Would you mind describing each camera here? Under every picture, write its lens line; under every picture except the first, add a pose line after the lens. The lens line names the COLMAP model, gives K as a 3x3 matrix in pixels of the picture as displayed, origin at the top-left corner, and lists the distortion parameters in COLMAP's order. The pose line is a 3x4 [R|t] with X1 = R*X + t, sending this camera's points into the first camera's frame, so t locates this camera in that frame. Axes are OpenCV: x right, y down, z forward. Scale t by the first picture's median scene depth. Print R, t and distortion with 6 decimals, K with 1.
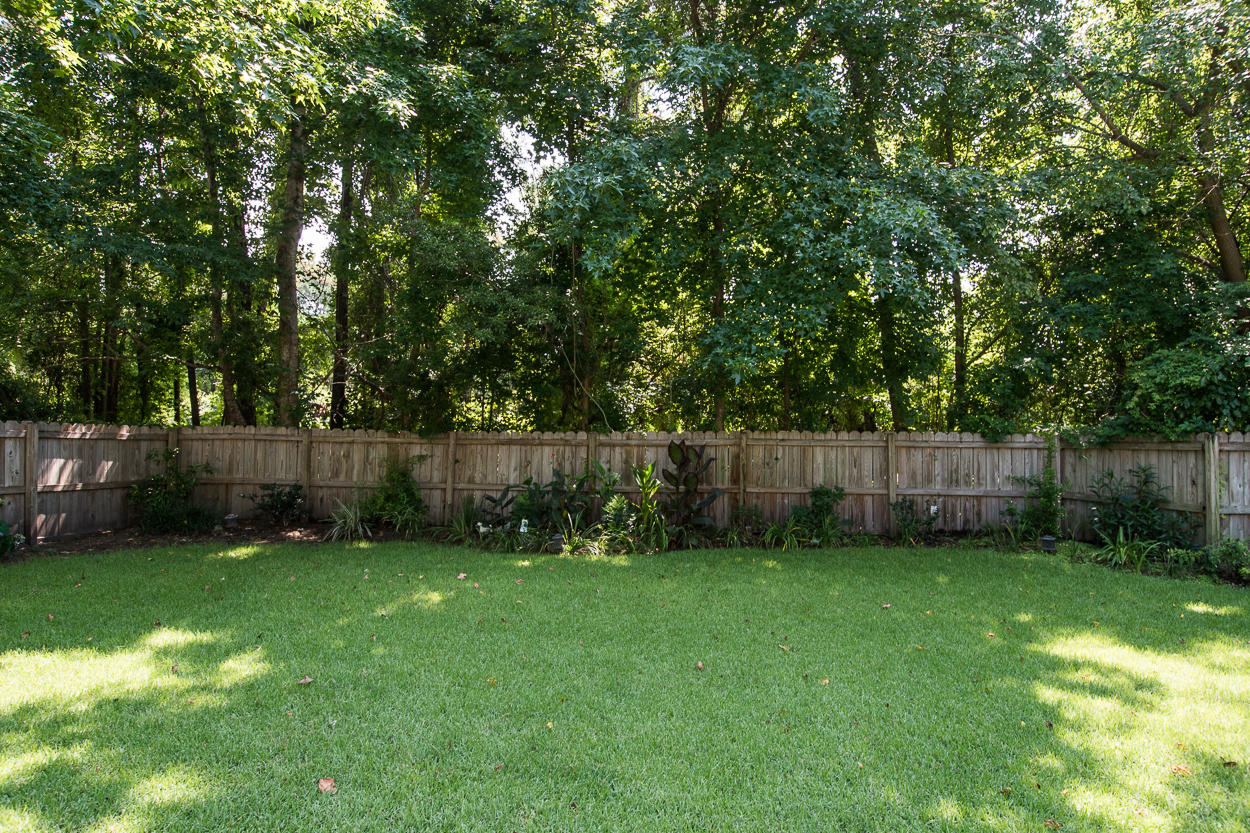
lens RADIAL K [[665.1, 0, 645.0], [0, 665.1, 412.8], [0, 0, 1]] dist [0.048066, -0.039397]
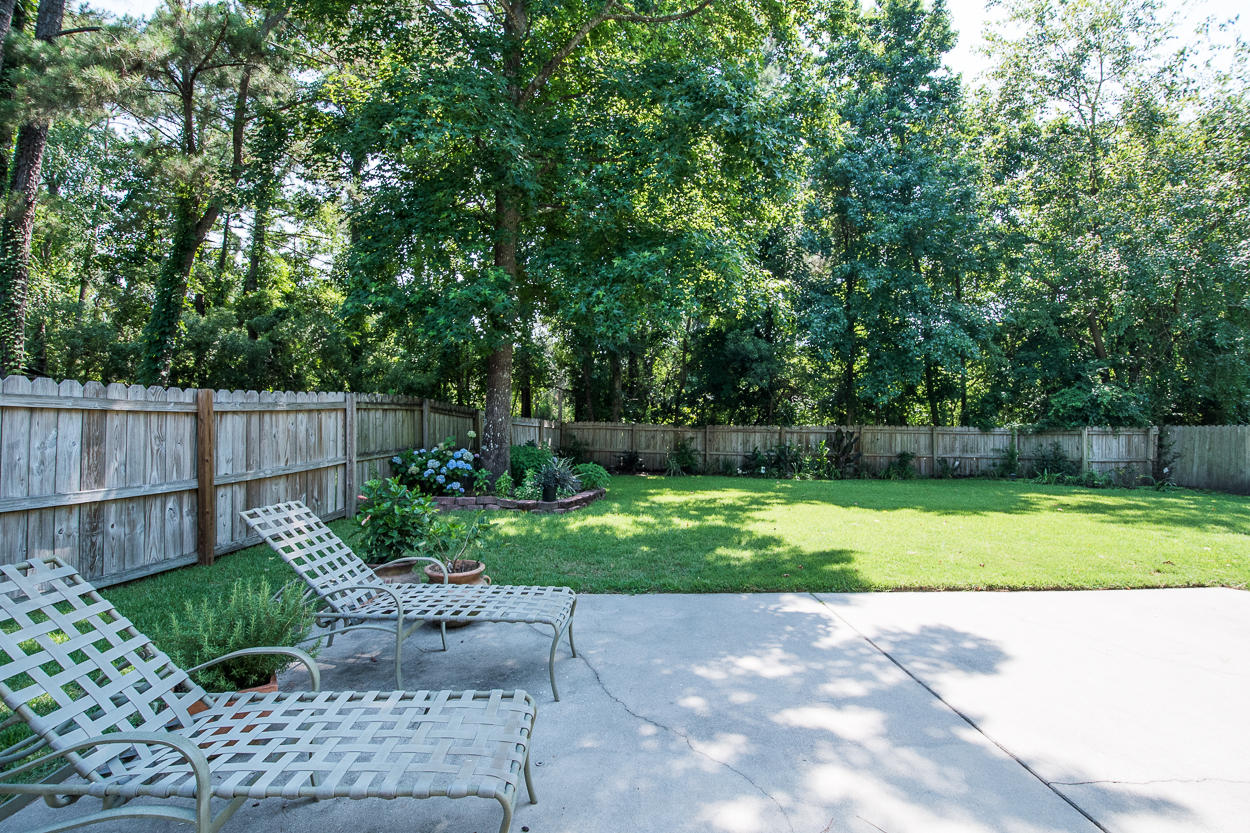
lens RADIAL K [[591.0, 0, 627.5], [0, 591.0, 409.8], [0, 0, 1]] dist [0.002291, -0.000725]
pose [[0.999862, 0.004929, -0.015846, -0.535990], [-0.005049, 0.999959, -0.007508, -0.003165], [0.015808, 0.007587, 0.999846, -0.810885]]
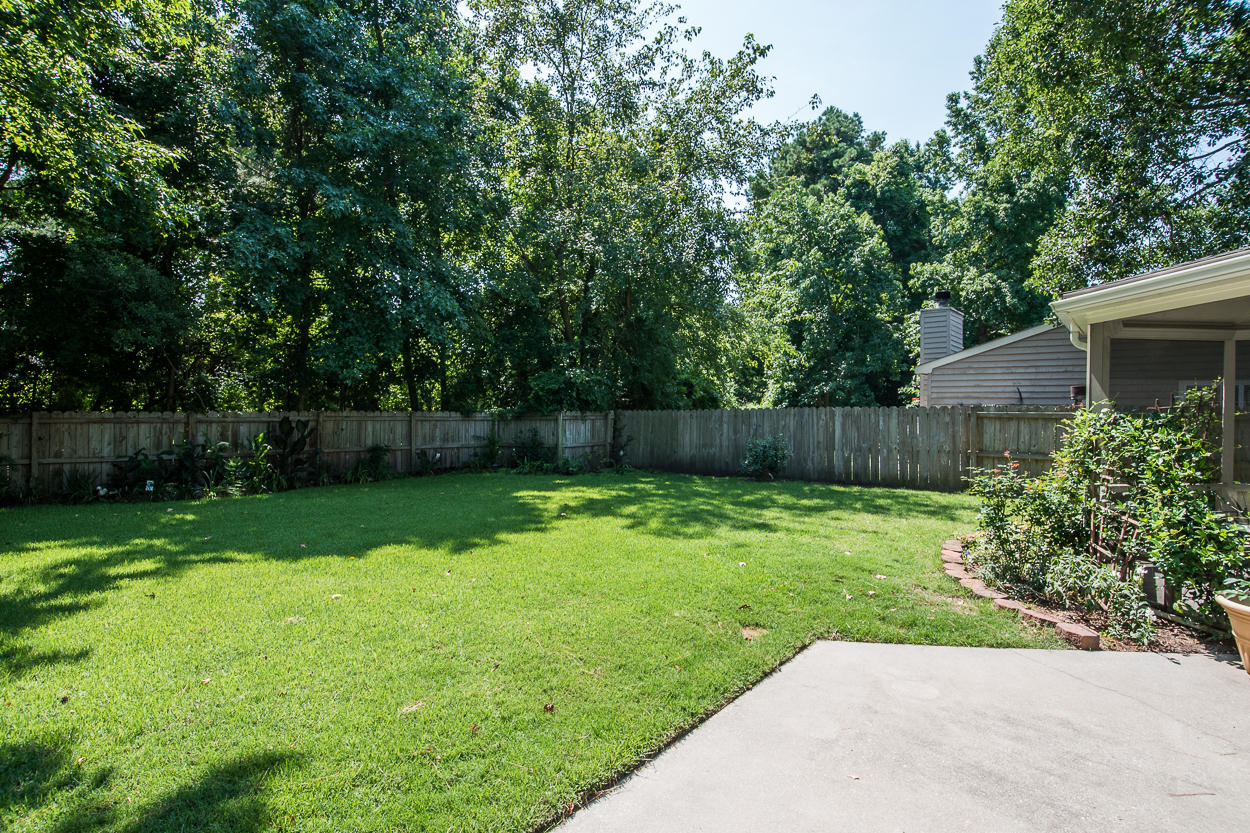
lens RADIAL K [[611.7, 0, 622.9], [0, 611.7, 405.3], [0, 0, 1]] dist [0.001133, -0.009479]
pose [[0.687933, 0.006044, 0.725749, -0.372899], [-0.015603, 0.999857, 0.006463, -0.004362], [-0.725606, -0.015771, 0.687929, -0.417358]]
